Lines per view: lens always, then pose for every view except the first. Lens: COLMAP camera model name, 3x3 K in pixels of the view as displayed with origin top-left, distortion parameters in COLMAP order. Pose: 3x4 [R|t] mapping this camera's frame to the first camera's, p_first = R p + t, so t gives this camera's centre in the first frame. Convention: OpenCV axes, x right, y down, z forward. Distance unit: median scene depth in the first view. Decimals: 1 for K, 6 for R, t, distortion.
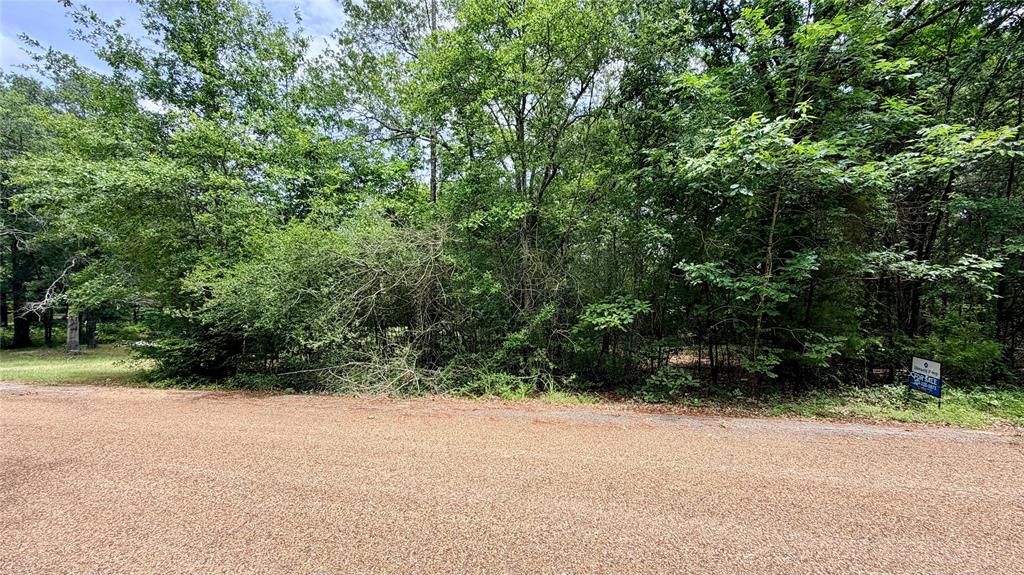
lens RADIAL K [[407.8, 0, 509.6], [0, 407.8, 289.4], [0, 0, 1]] dist [0.000557, 0.000189]
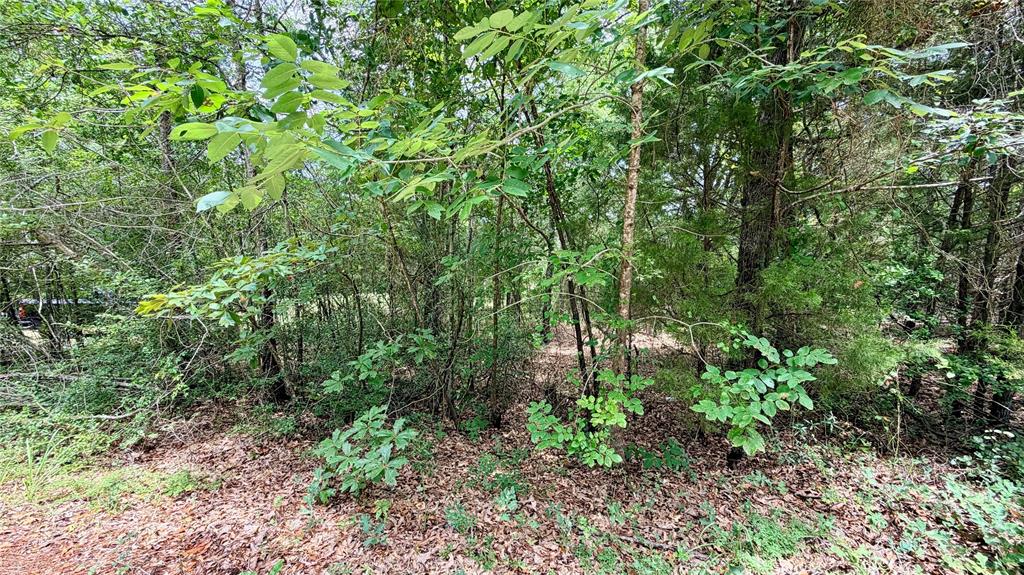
lens RADIAL K [[407.8, 0, 509.6], [0, 407.8, 289.4], [0, 0, 1]] dist [0.000557, 0.000189]
pose [[0.996396, -0.011407, -0.084053, 0.618647], [0.018393, 0.996395, 0.082812, 0.032004], [0.082805, -0.084060, 0.993014, 0.681051]]
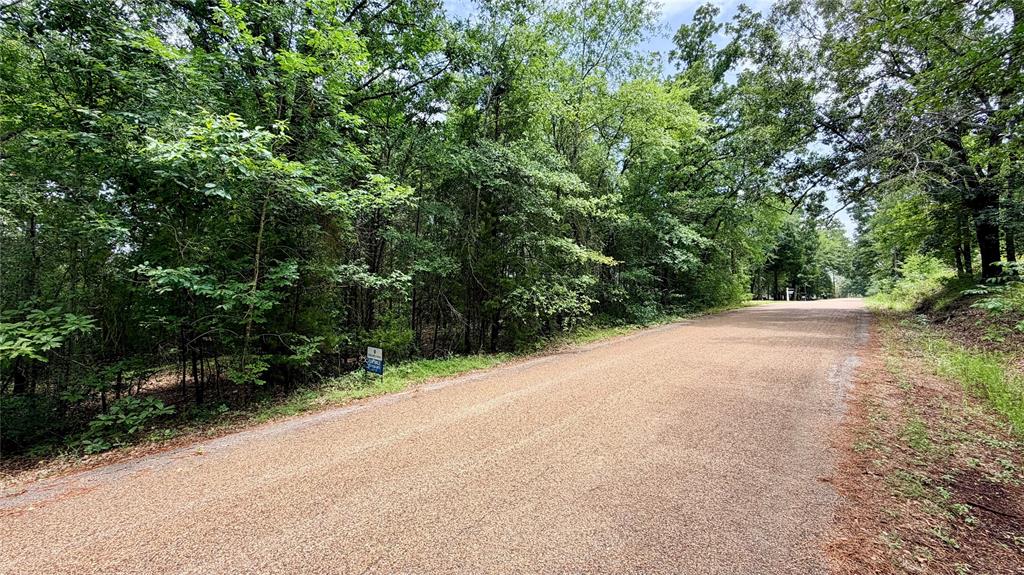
lens RADIAL K [[407.8, 0, 509.6], [0, 407.8, 289.4], [0, 0, 1]] dist [0.000557, 0.000189]
pose [[0.461006, -0.000645, 0.887397, 0.039471], [0.011937, 0.999914, -0.005474, -0.005623], [-0.887317, 0.013116, 0.460974, -0.008954]]
